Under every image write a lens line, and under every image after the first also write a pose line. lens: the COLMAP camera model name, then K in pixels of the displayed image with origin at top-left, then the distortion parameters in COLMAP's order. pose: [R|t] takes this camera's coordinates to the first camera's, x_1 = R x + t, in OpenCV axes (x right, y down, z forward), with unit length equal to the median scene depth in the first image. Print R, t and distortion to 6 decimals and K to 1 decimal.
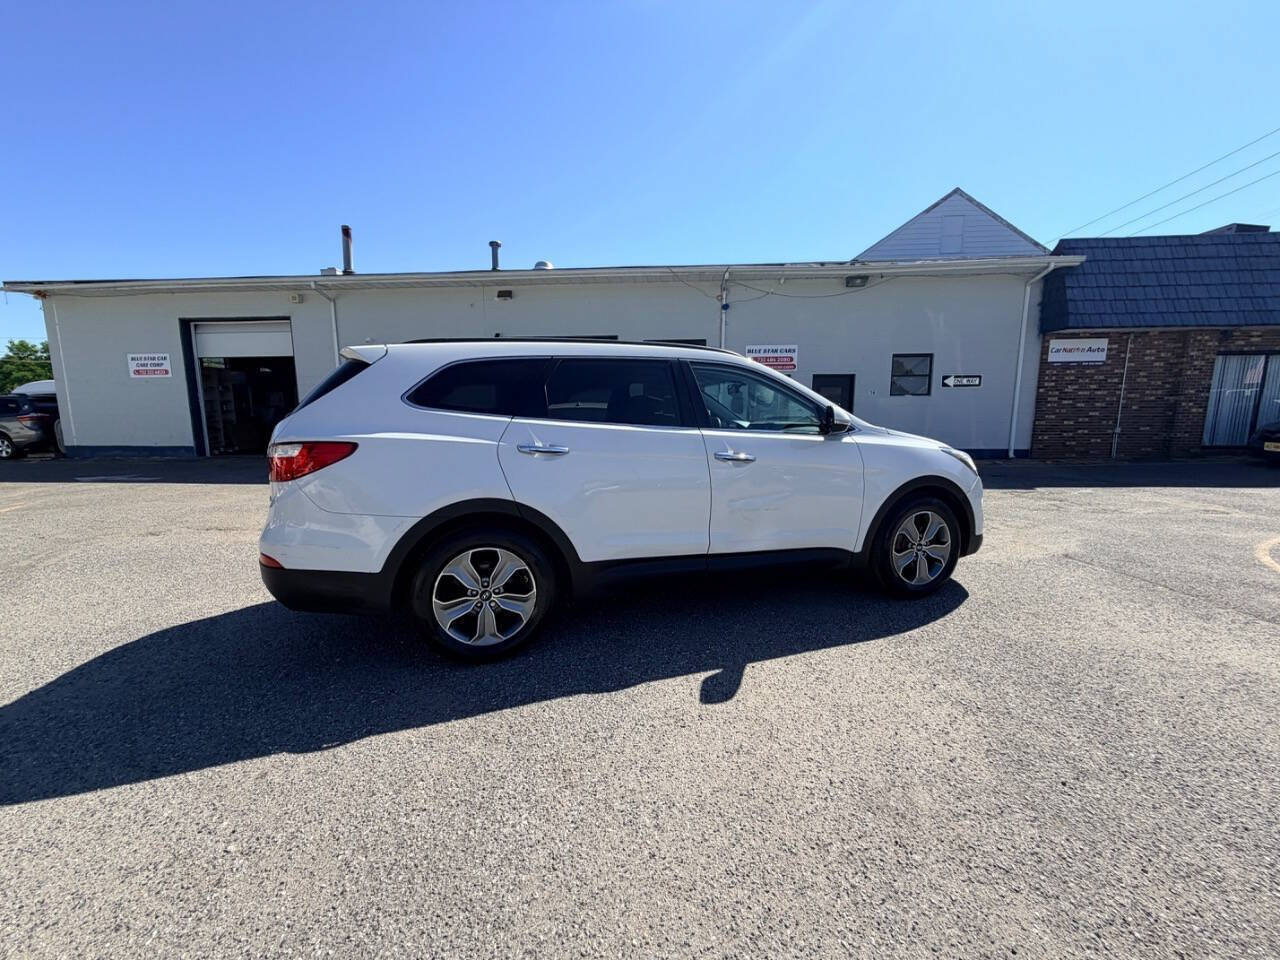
lens RADIAL K [[508.7, 0, 639.0], [0, 508.7, 479.2], [0, 0, 1]] dist [0.000449, 0.000151]
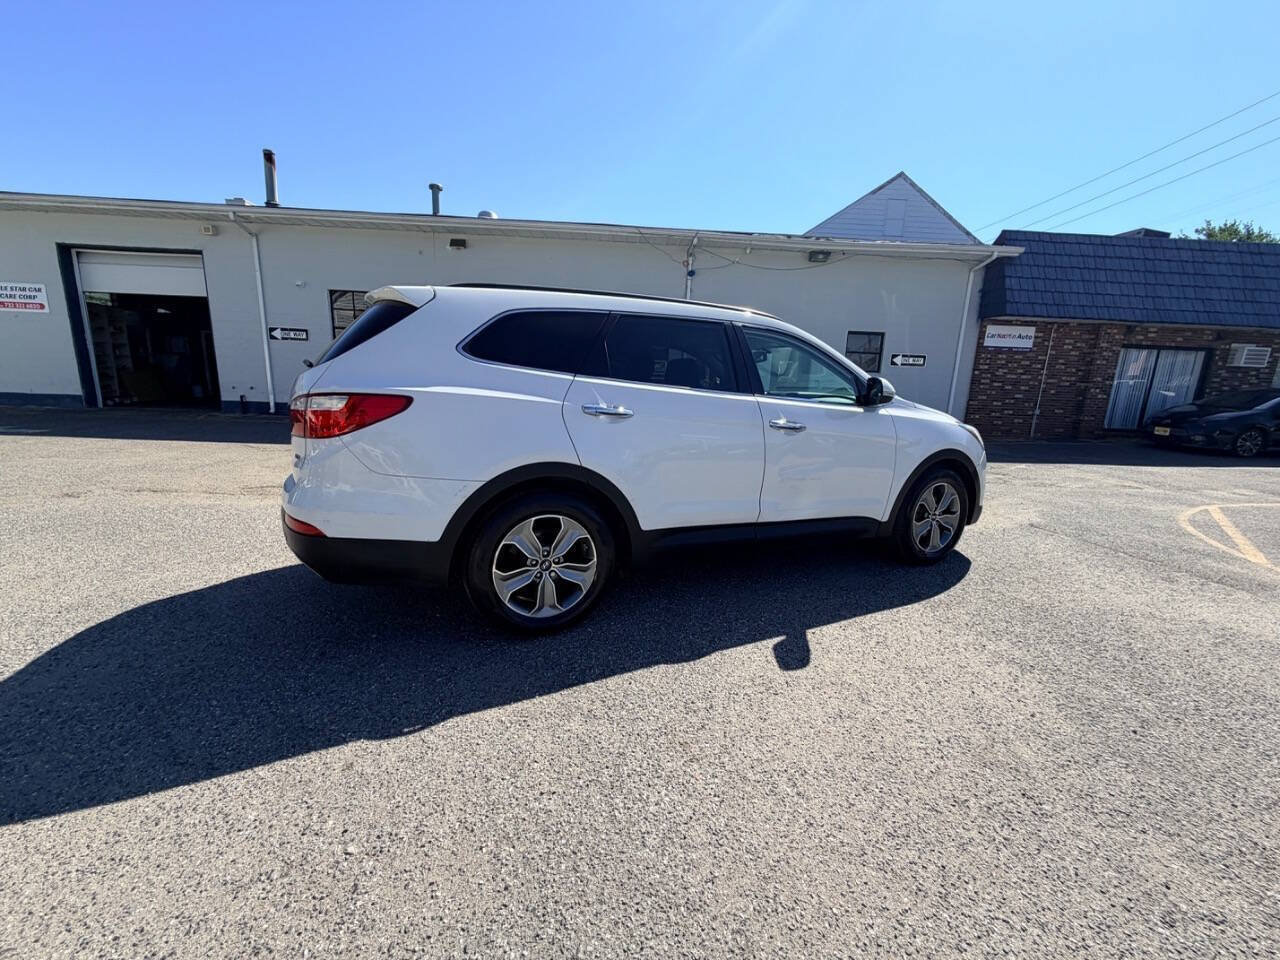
lens RADIAL K [[508.7, 0, 637.9], [0, 508.7, 478.7], [0, 0, 1]] dist [0.000449, 0.000151]
pose [[0.991272, 0.016242, 0.130830, -0.072340], [-0.024282, 0.997897, 0.060093, 0.002482], [-0.129579, -0.062745, 0.989582, 0.016486]]
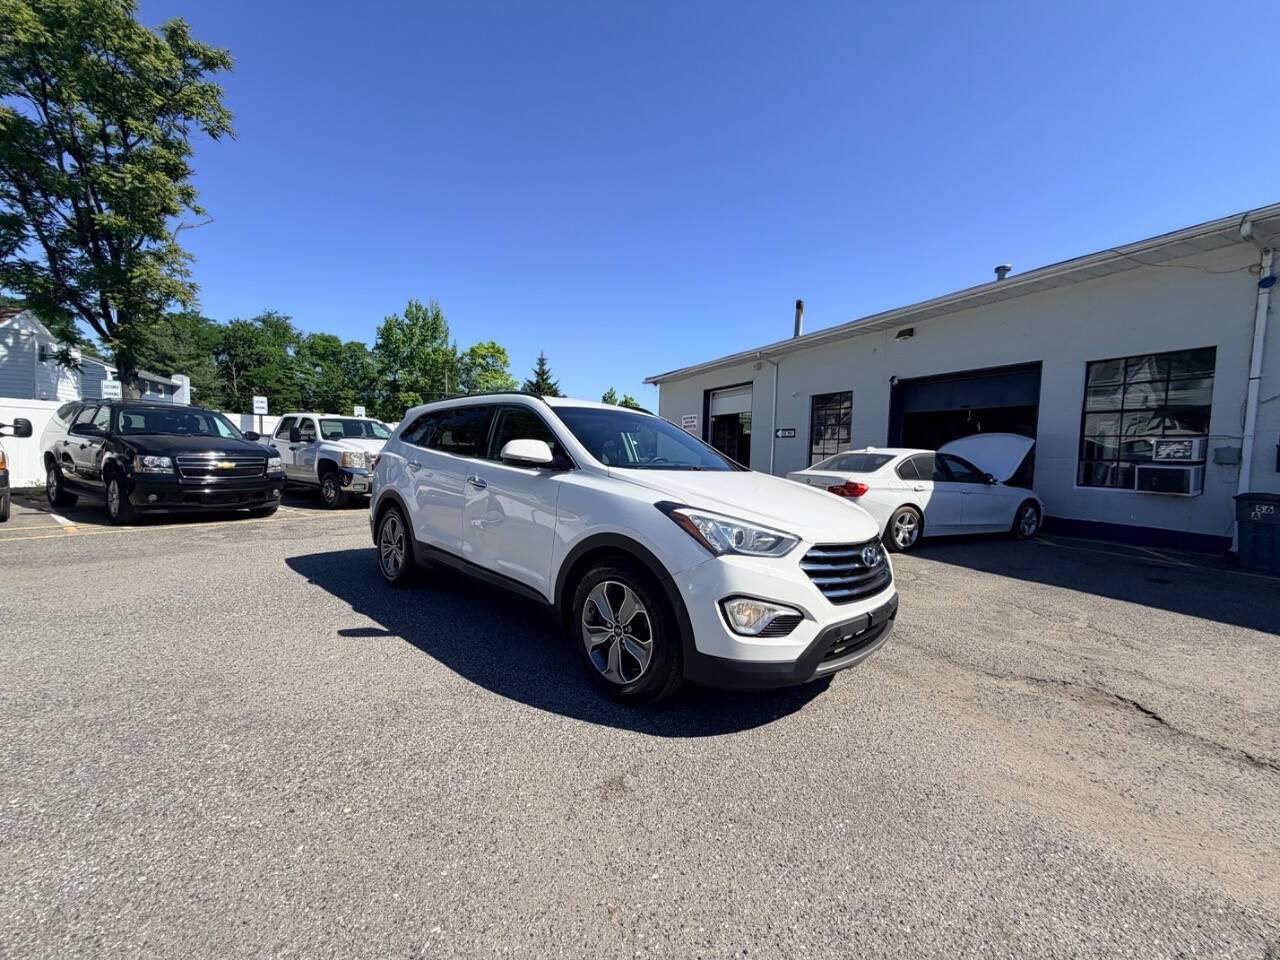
lens RADIAL K [[508.7, 0, 639.0], [0, 508.7, 480.4], [0, 0, 1]] dist [0.000449, 0.000151]
pose [[0.477004, 0.067662, -0.876293, 0.450691], [-0.150626, 0.988575, -0.005661, -0.031212], [0.865898, 0.134693, 0.481745, 0.239948]]
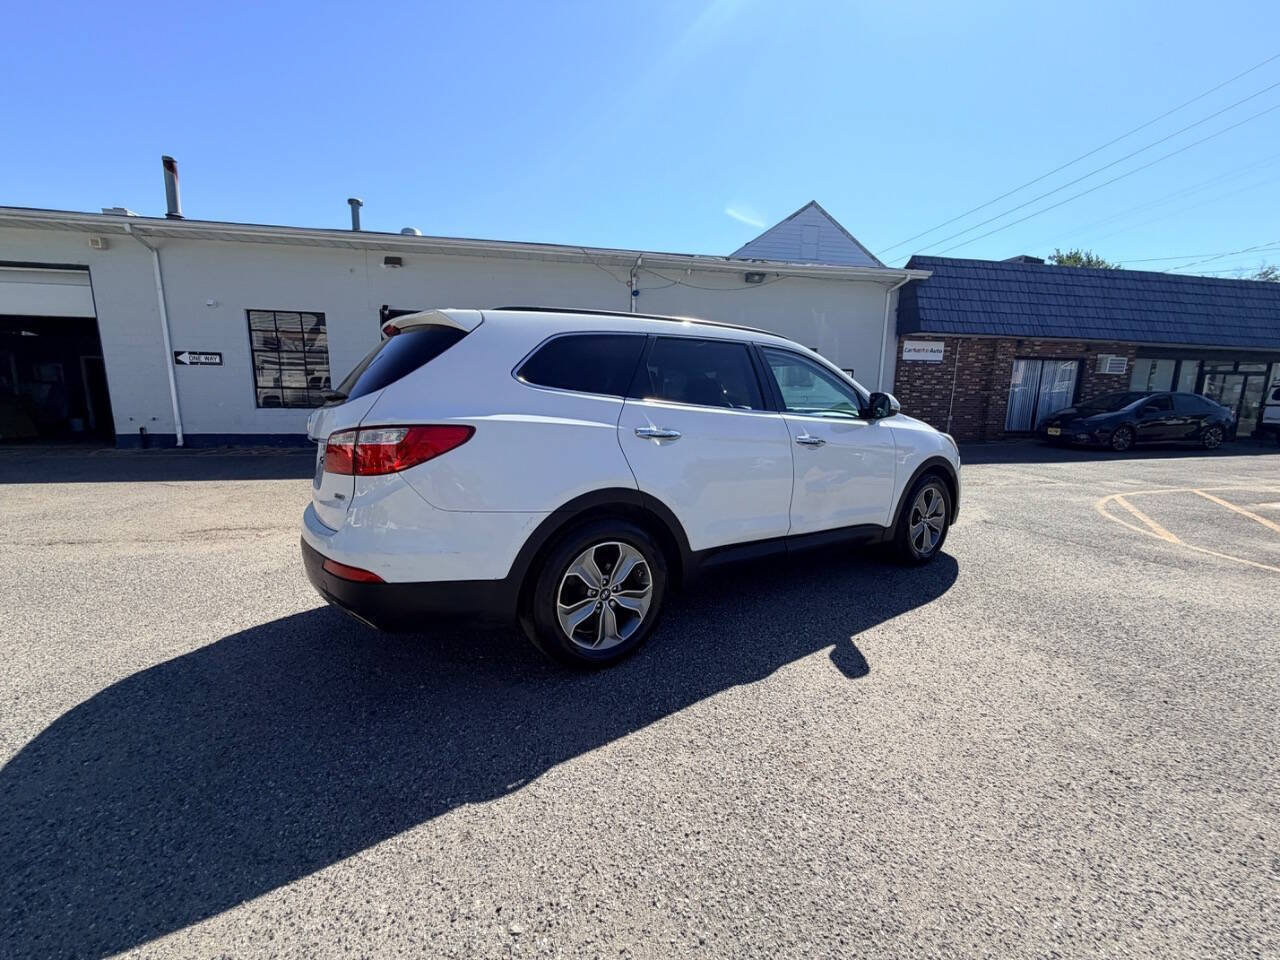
lens RADIAL K [[508.7, 0, 638.6], [0, 508.7, 478.7], [0, 0, 1]] dist [0.000449, 0.000151]
pose [[0.963135, -0.026885, 0.267673, -0.135352], [0.020196, 0.999412, 0.027712, -0.000672], [-0.268261, -0.021284, 0.963111, 0.031506]]
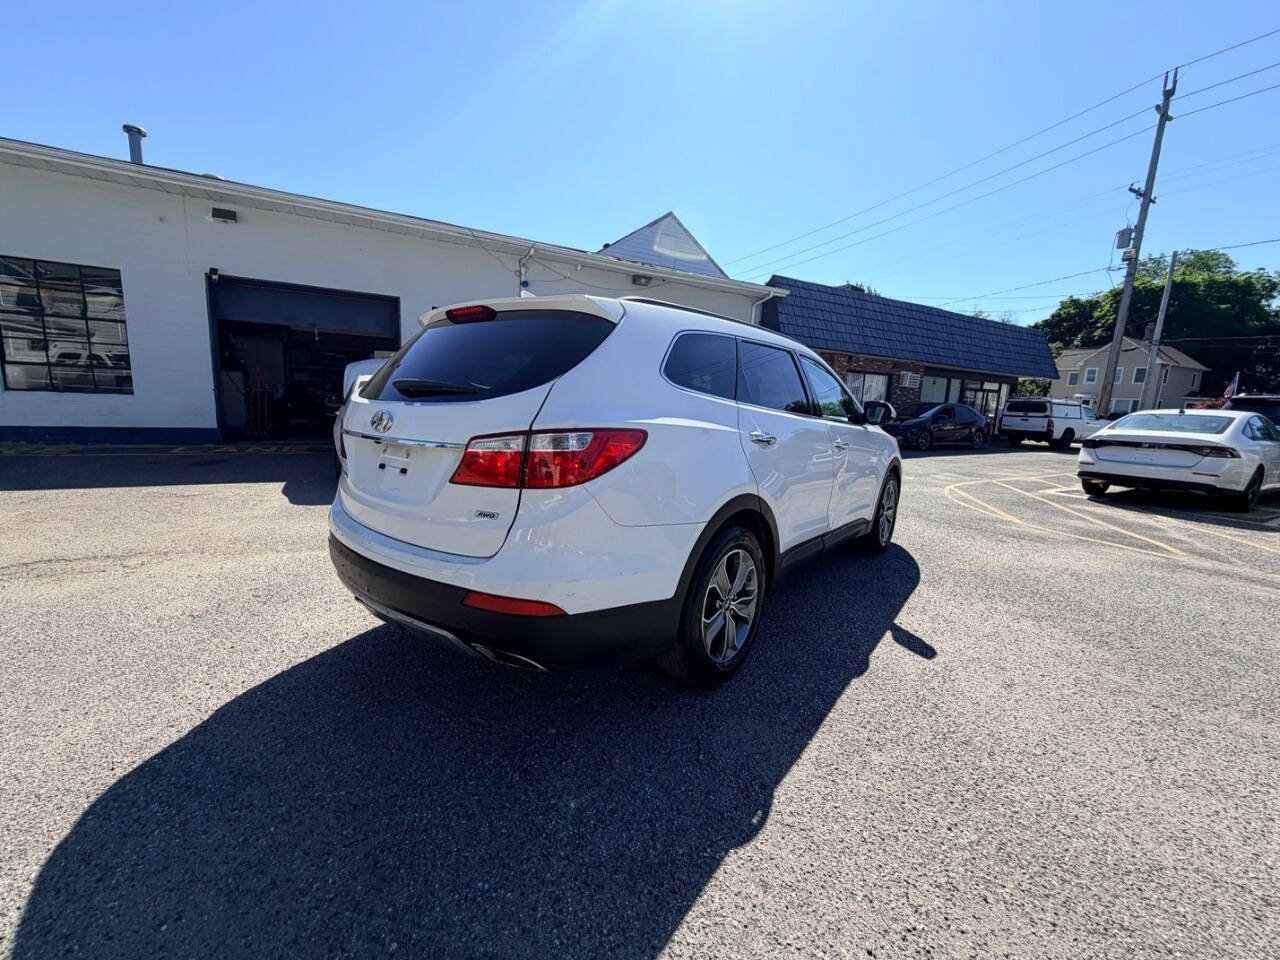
lens RADIAL K [[508.7, 0, 638.2], [0, 508.7, 478.4], [0, 0, 1]] dist [0.000449, 0.000151]
pose [[0.835212, -0.043687, 0.548190, -0.254050], [0.025776, 0.998854, 0.040330, -0.008130], [-0.549324, -0.019554, 0.835381, 0.099095]]
